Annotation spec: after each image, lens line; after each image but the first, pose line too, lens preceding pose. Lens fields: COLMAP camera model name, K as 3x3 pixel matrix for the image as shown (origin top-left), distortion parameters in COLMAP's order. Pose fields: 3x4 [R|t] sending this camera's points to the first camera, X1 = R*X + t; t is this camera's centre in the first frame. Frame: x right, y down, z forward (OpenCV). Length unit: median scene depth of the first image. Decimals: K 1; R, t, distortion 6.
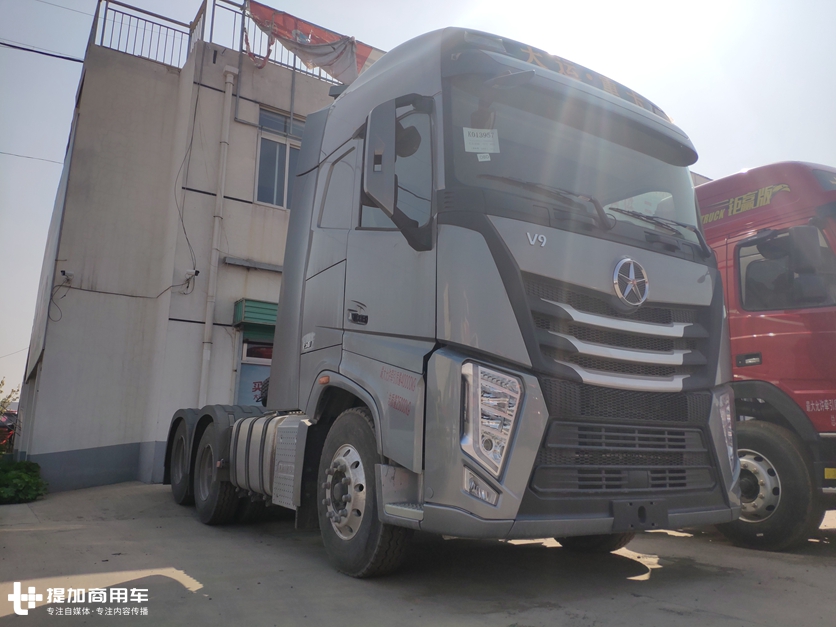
lens RADIAL K [[636.4, 0, 422.1], [0, 636.4, 308.4], [0, 0, 1]] dist [0.077125, -0.163742]
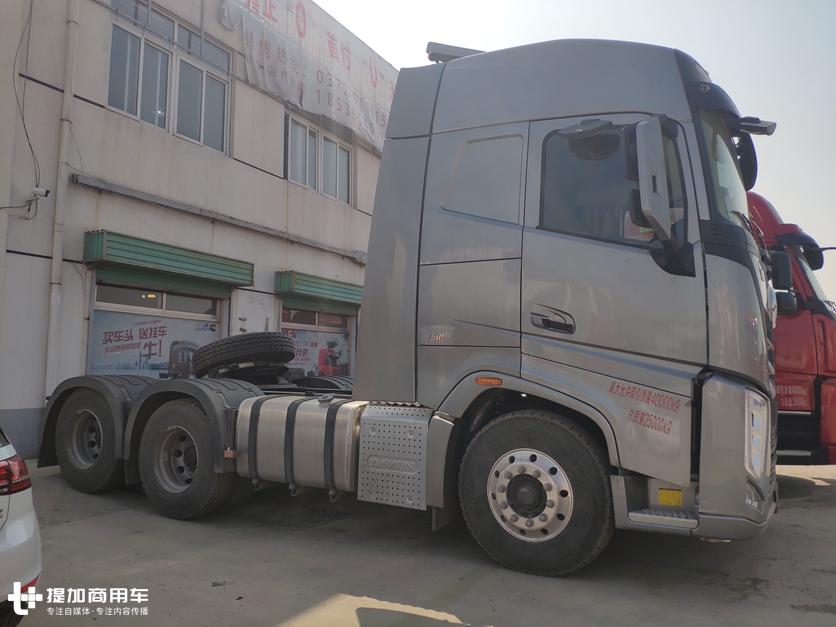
lens RADIAL K [[636.4, 0, 422.1], [0, 636.4, 308.4], [0, 0, 1]] dist [0.077125, -0.163742]
pose [[0.877770, 0.036315, 0.477704, -0.486014], [-0.095131, 0.990479, 0.099504, -0.057670], [-0.469542, -0.132786, 0.872868, 0.151706]]
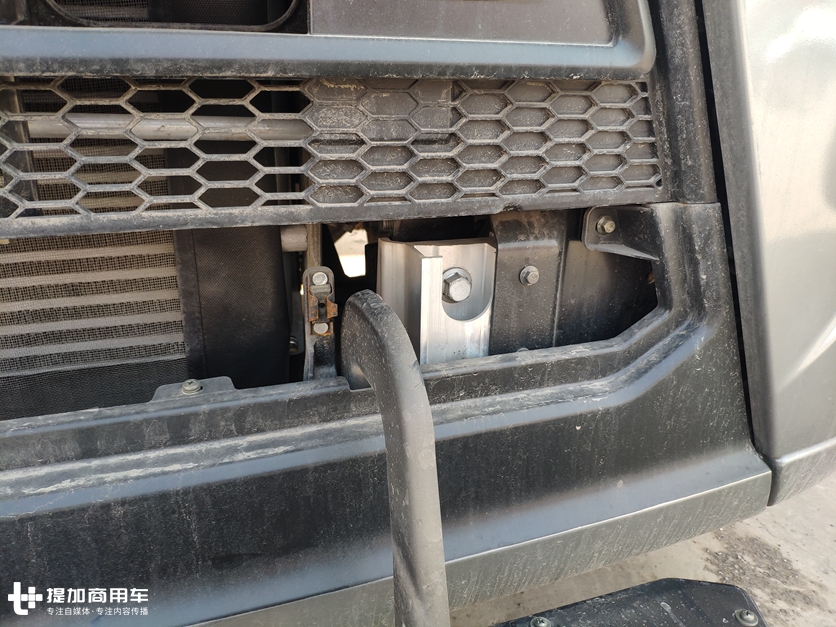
lens RADIAL K [[636.4, 0, 422.1], [0, 636.4, 308.4], [0, 0, 1]] dist [0.077125, -0.163742]
pose [[0.970333, 0.083947, -0.226730, 0.258079], [0.048524, 0.851084, 0.522783, 0.117453], [0.236853, -0.518276, 0.821761, 0.521876]]
